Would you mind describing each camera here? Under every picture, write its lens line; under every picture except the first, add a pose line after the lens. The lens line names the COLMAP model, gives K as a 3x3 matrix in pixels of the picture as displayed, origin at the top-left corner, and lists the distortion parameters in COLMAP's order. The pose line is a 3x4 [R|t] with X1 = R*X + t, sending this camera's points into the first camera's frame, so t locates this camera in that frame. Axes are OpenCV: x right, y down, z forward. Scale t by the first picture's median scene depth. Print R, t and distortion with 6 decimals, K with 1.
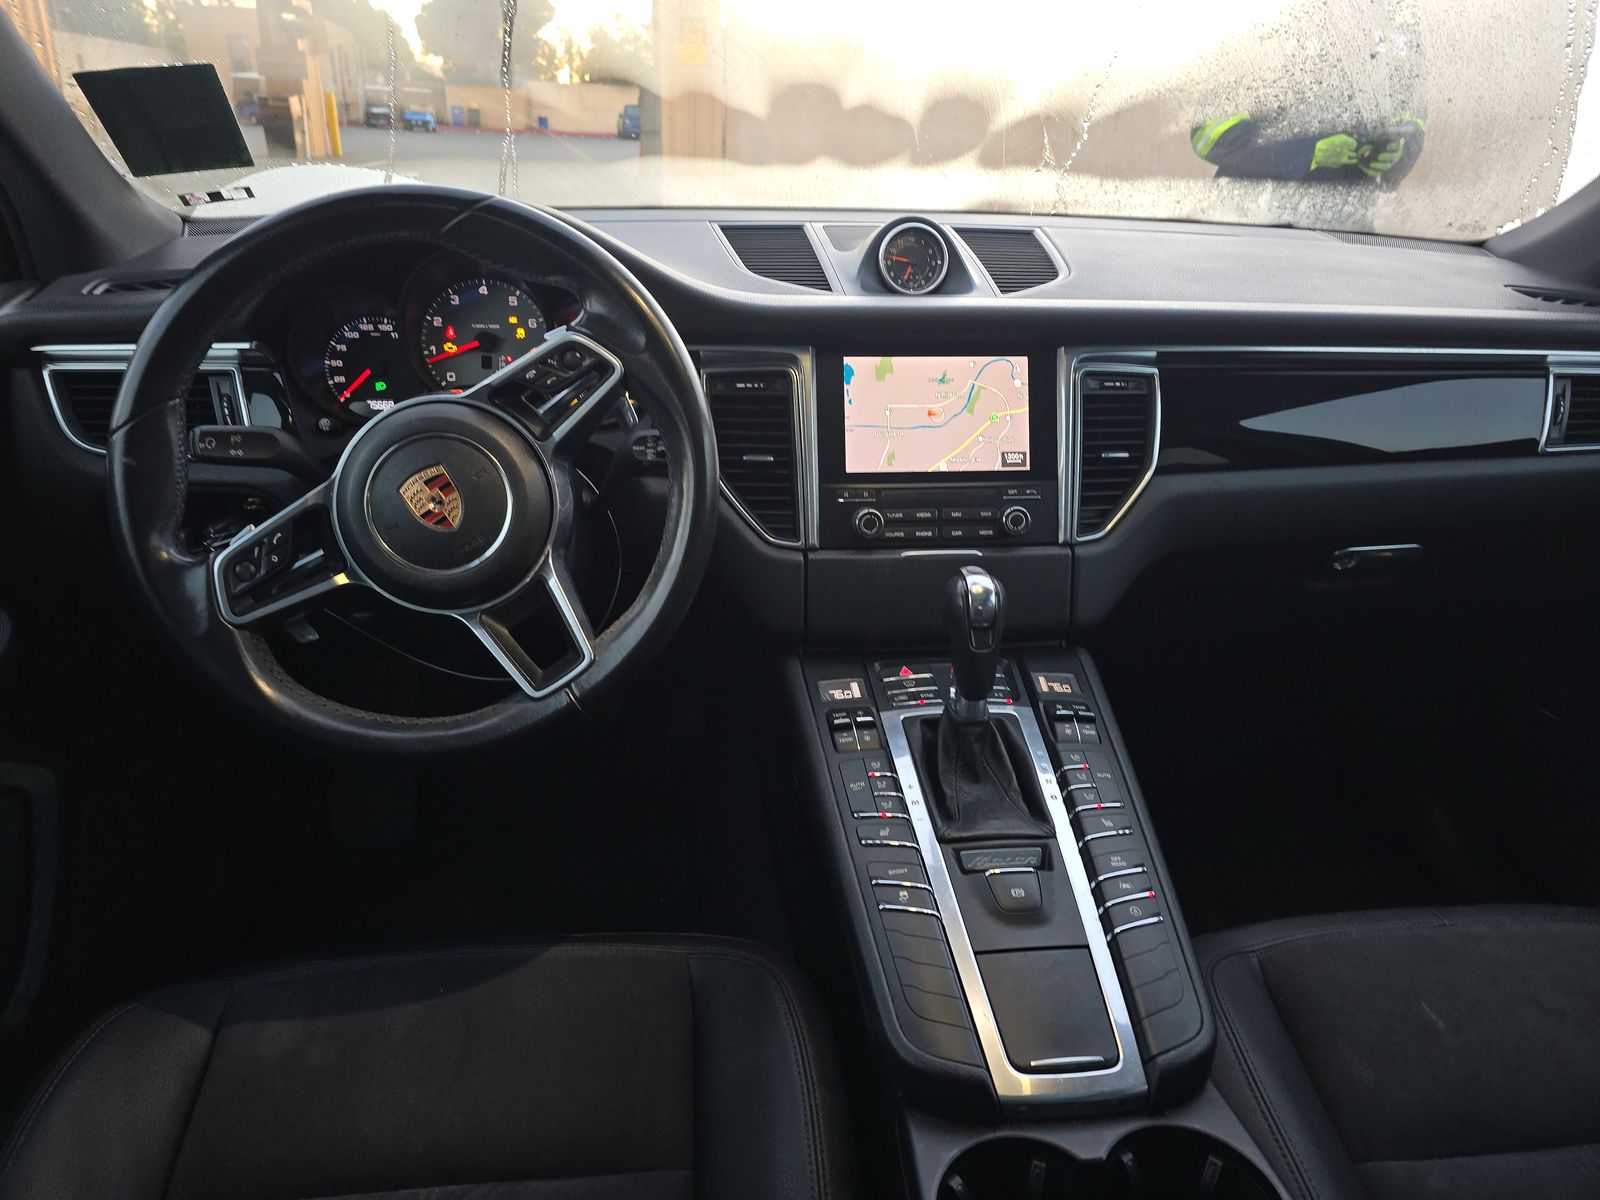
lens RADIAL K [[1061.3, 0, 800.0], [0, 1061.3, 600.0], [0, 0, 1]] dist [0.123895, -0.108457]
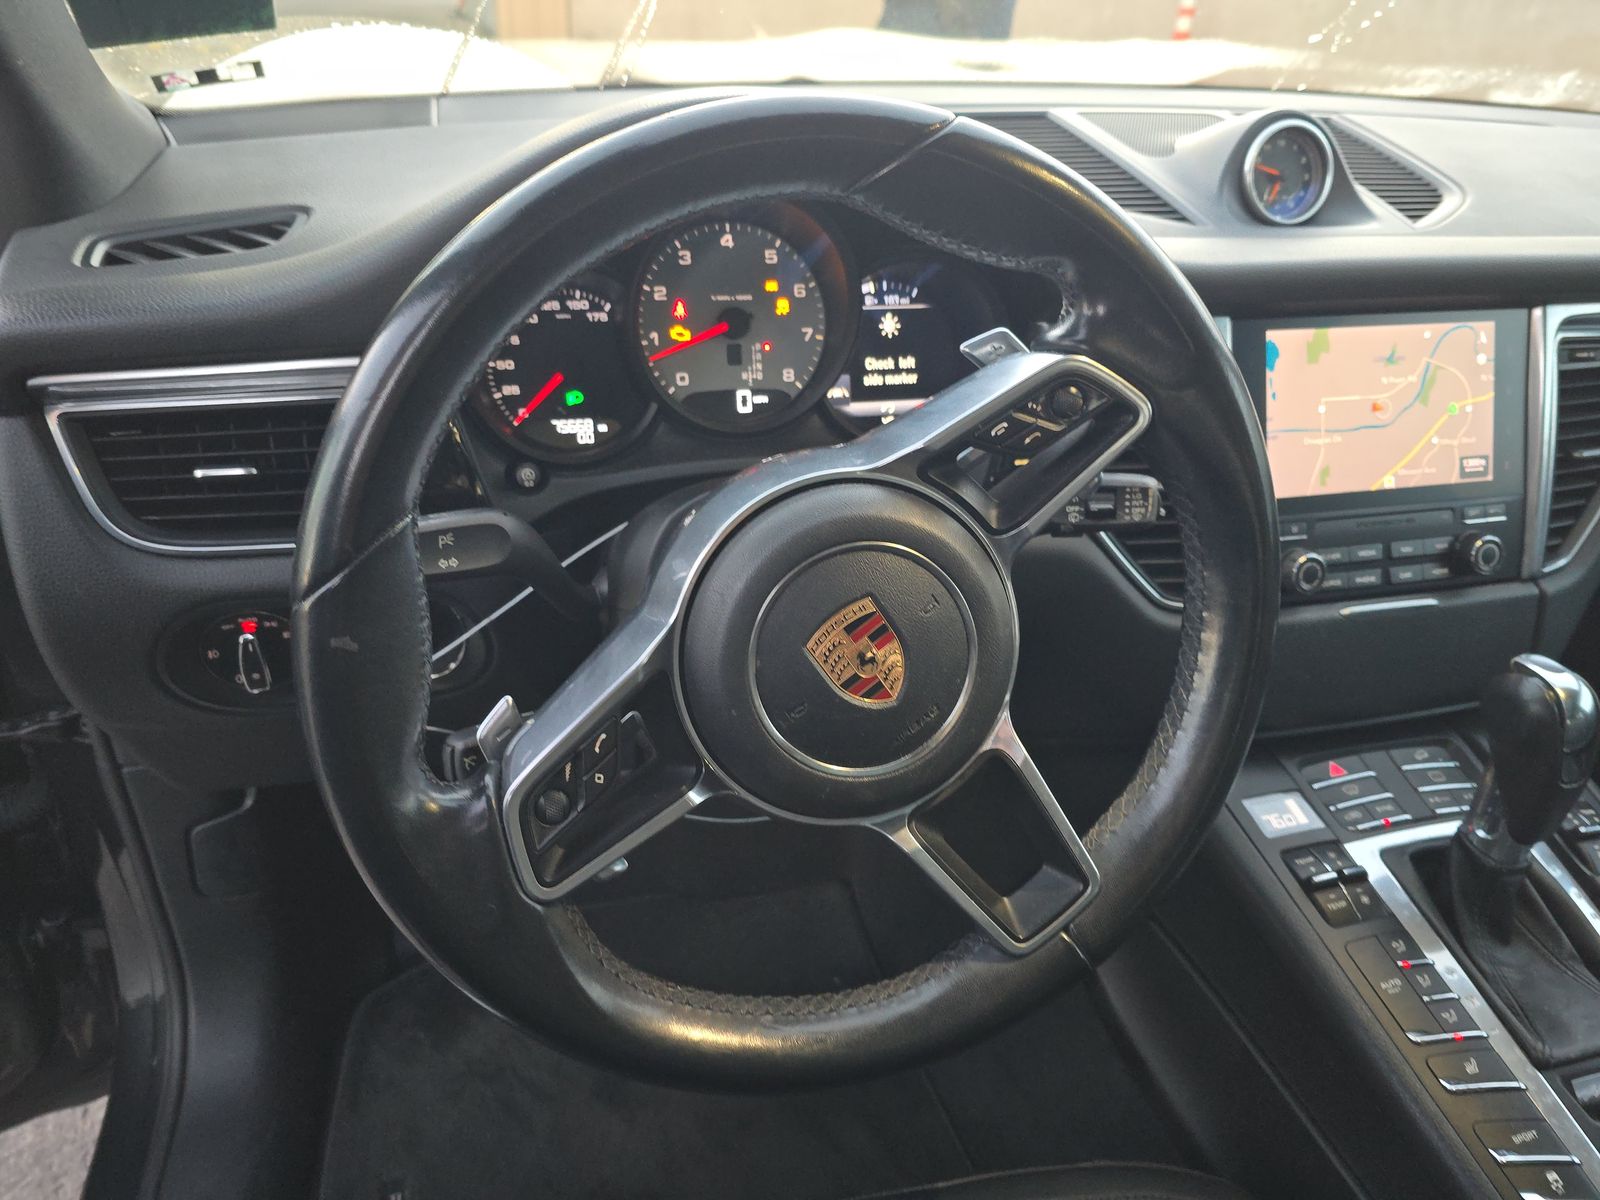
lens RADIAL K [[1057.4, 0, 787.2], [0, 1057.4, 580.4], [0, 0, 1]] dist [0.065612, -0.067817]
pose [[0.987907, -0.059838, 0.143038, -0.361047], [0.042348, 0.991585, 0.122332, -0.162528], [-0.149154, -0.114795, 0.982128, 0.348995]]
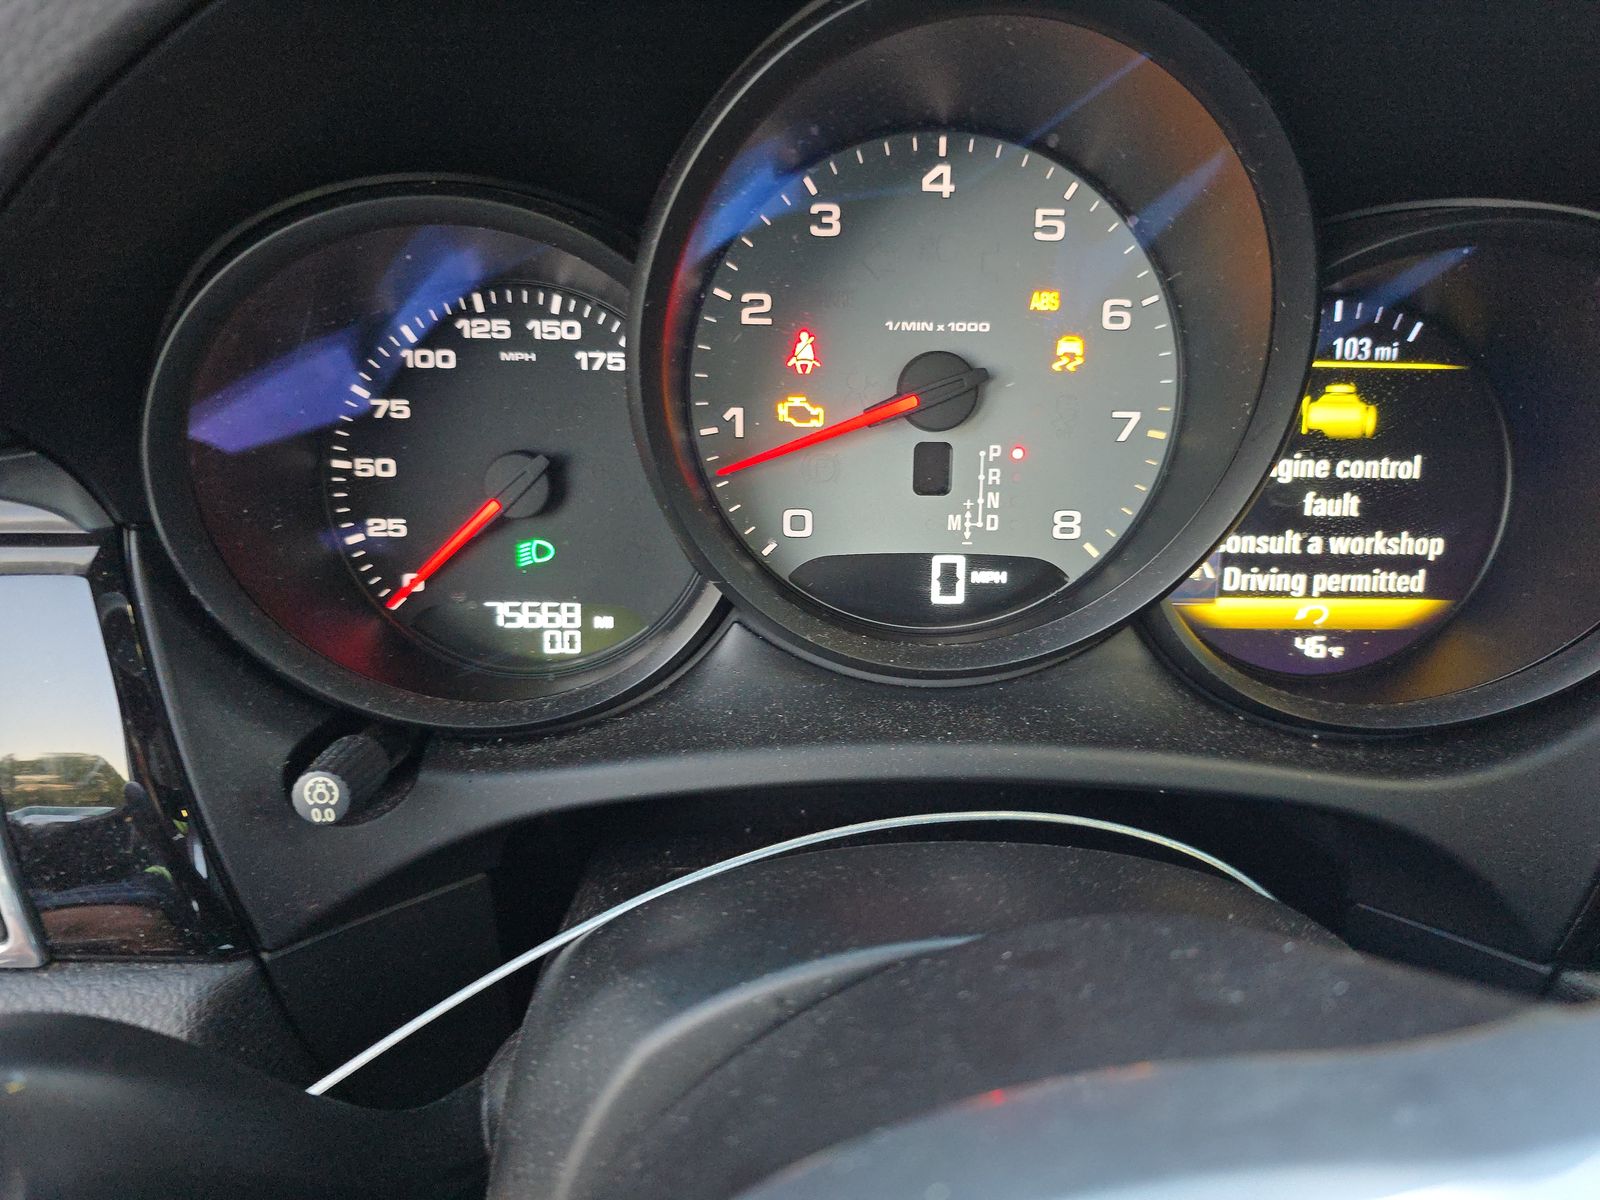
lens RADIAL K [[1039.5, 0, 800.0], [0, 1039.5, 600.0], [0, 0, 1]] dist [0.004401, 0.027744]
pose [[0.998929, 0.027326, -0.037330, -0.313971], [-0.023195, 0.993997, 0.106920, -0.215952], [0.040027, -0.105940, 0.993567, 0.750827]]
